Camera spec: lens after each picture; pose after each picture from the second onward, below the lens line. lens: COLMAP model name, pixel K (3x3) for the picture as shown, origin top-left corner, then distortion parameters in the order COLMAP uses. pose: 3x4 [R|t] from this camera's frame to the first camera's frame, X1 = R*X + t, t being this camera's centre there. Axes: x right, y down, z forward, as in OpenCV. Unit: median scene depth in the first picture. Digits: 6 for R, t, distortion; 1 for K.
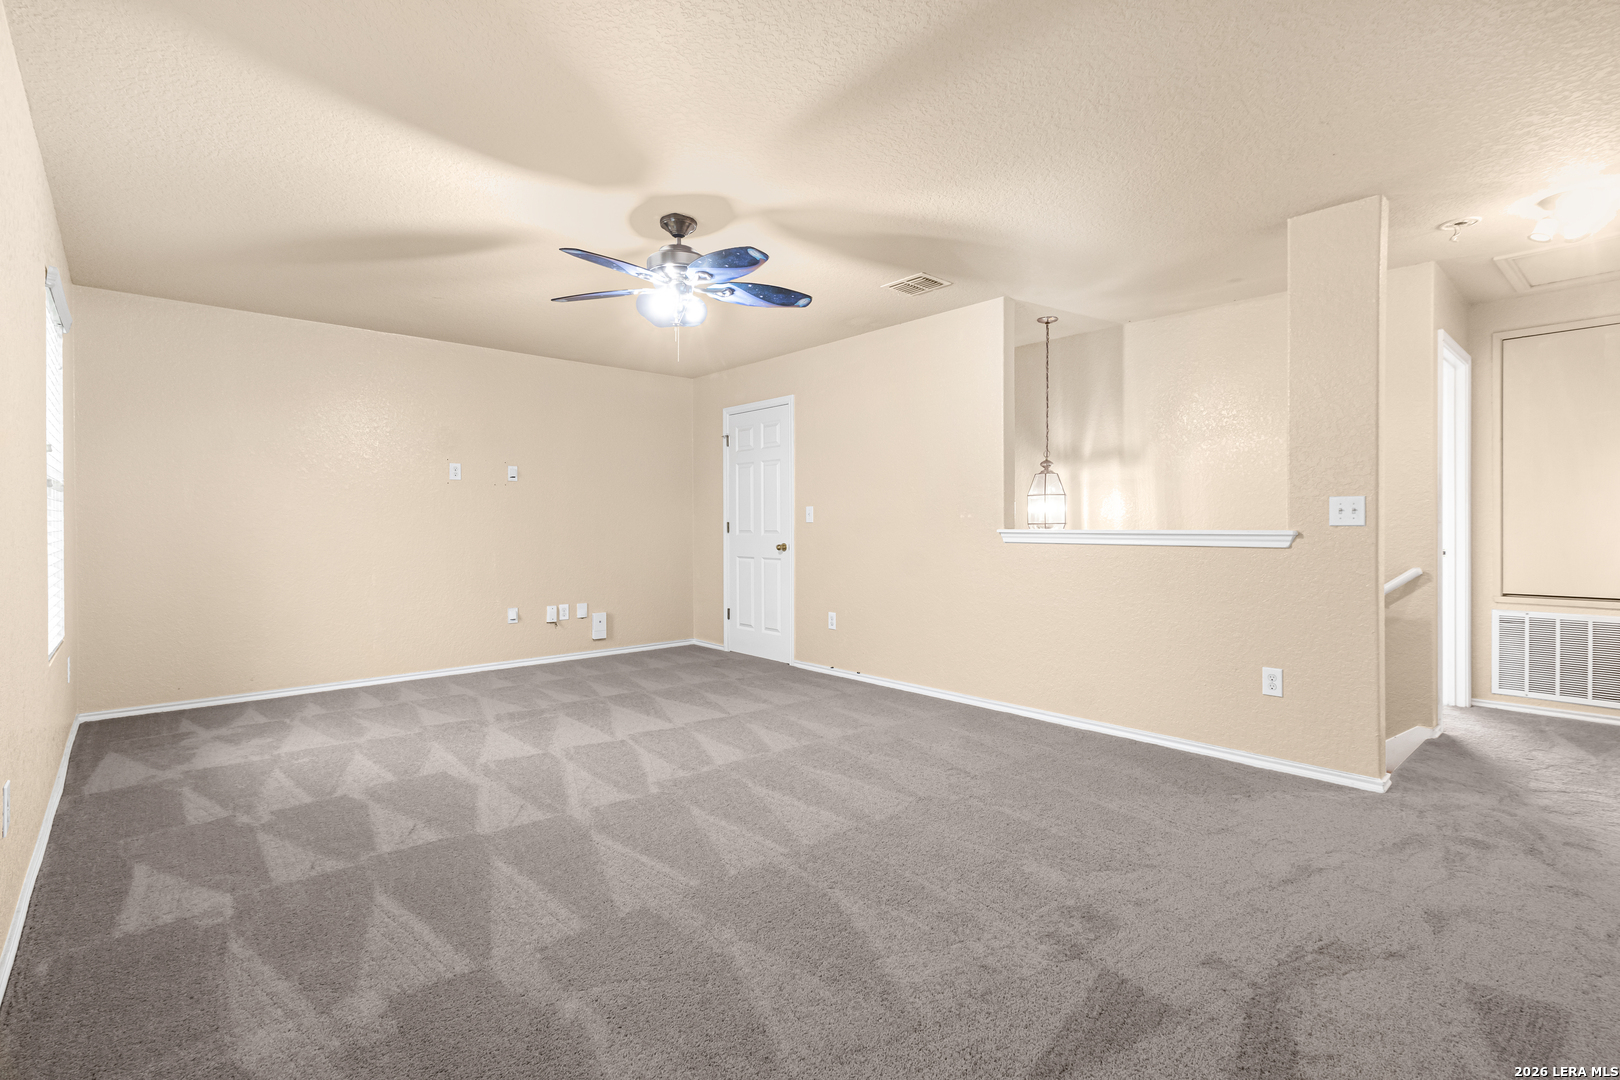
lens RADIAL K [[750.9, 0, 813.0], [0, 750.9, 539.5], [0, 0, 1]] dist [0.004624, -0.000829]
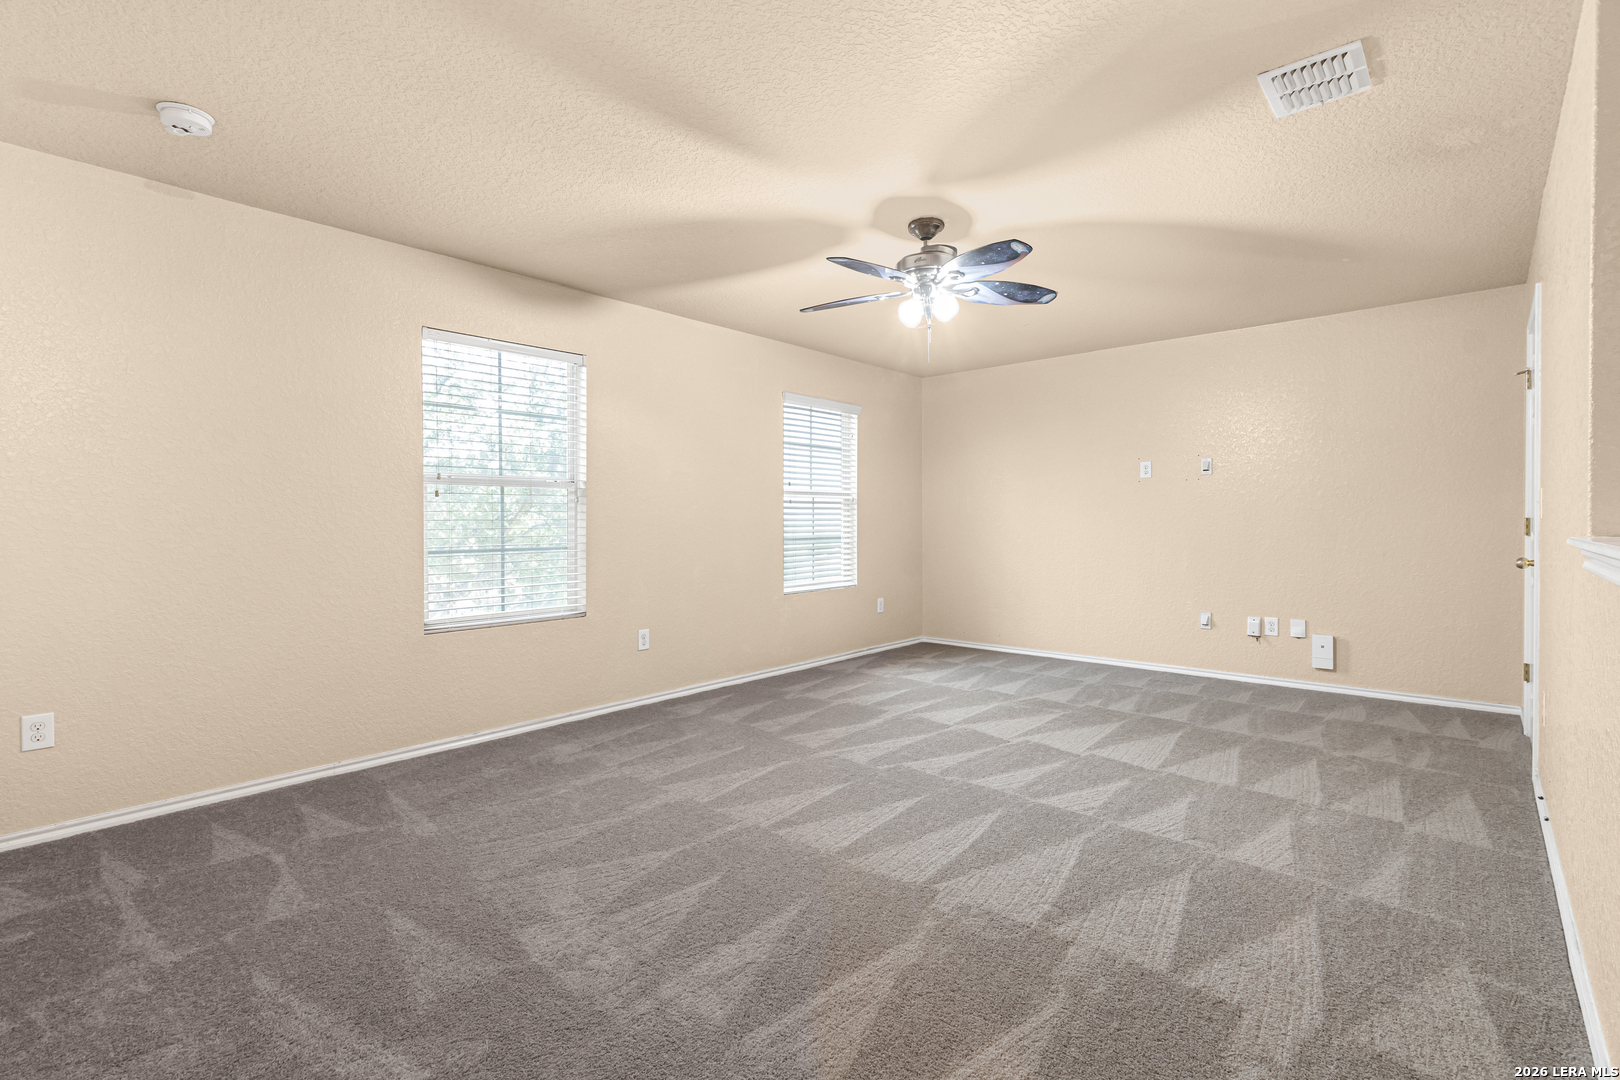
lens RADIAL K [[750.9, 0, 815.8], [0, 750.9, 523.7], [0, 0, 1]] dist [0.004624, -0.000829]
pose [[0.110268, 0.001151, -0.993901, 0.719822], [-0.017461, 0.999847, -0.000779, -0.012942], [0.993749, 0.017440, 0.110271, 0.655229]]
